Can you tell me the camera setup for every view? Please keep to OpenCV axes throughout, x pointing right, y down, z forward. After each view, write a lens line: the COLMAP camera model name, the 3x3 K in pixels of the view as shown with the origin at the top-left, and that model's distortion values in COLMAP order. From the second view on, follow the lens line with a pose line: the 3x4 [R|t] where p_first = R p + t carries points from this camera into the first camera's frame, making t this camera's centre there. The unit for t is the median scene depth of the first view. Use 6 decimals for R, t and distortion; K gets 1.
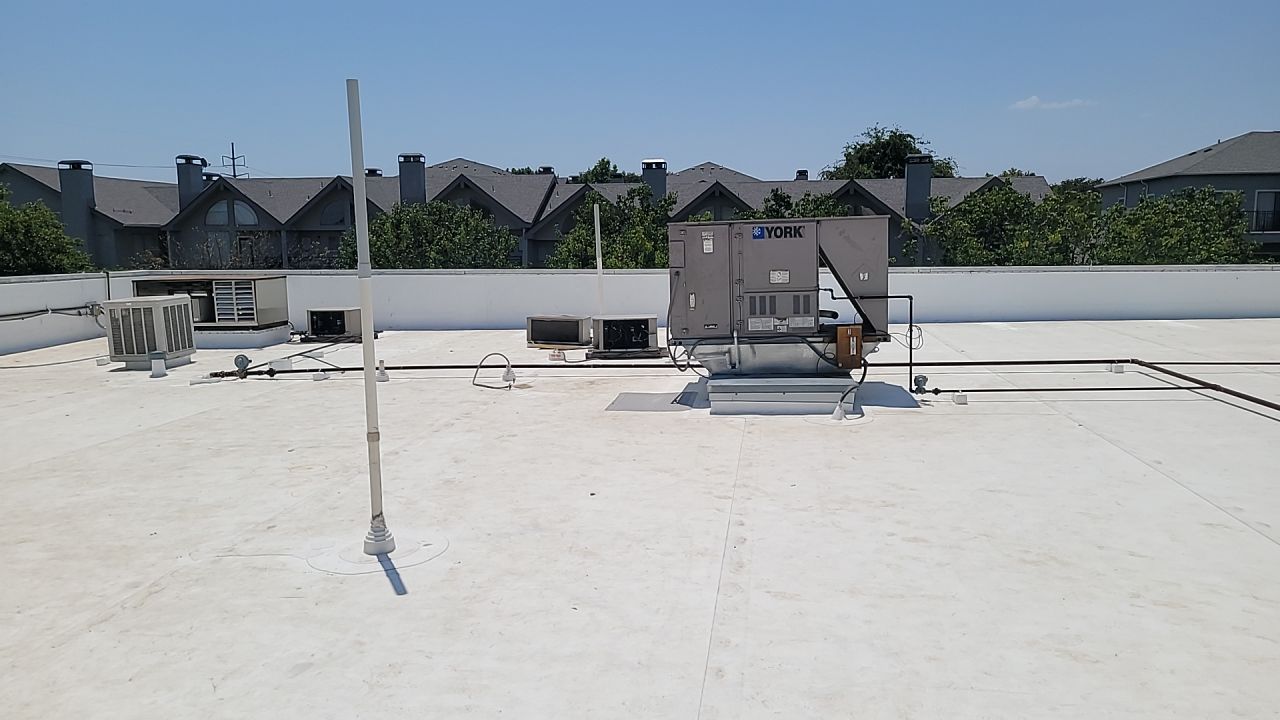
lens RADIAL K [[963.9, 0, 646.1], [0, 963.9, 366.2], [0, 0, 1]] dist [0.057213, -0.043582]
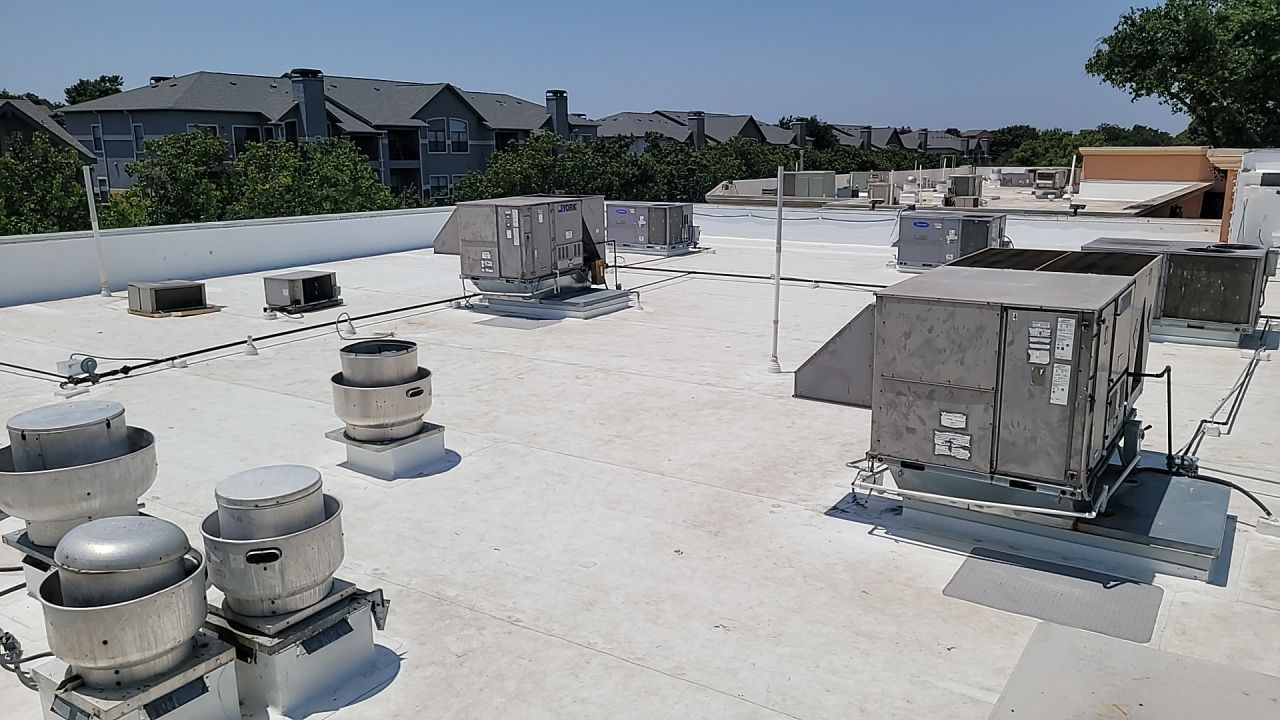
lens RADIAL K [[963.9, 0, 657.8], [0, 963.9, 363.1], [0, 0, 1]] dist [0.057213, -0.043582]
pose [[0.429615, -0.189464, 0.882912, -1.017468], [0.113522, 0.981316, 0.155342, -0.090855], [-0.895848, 0.033493, 0.443097, 0.104457]]
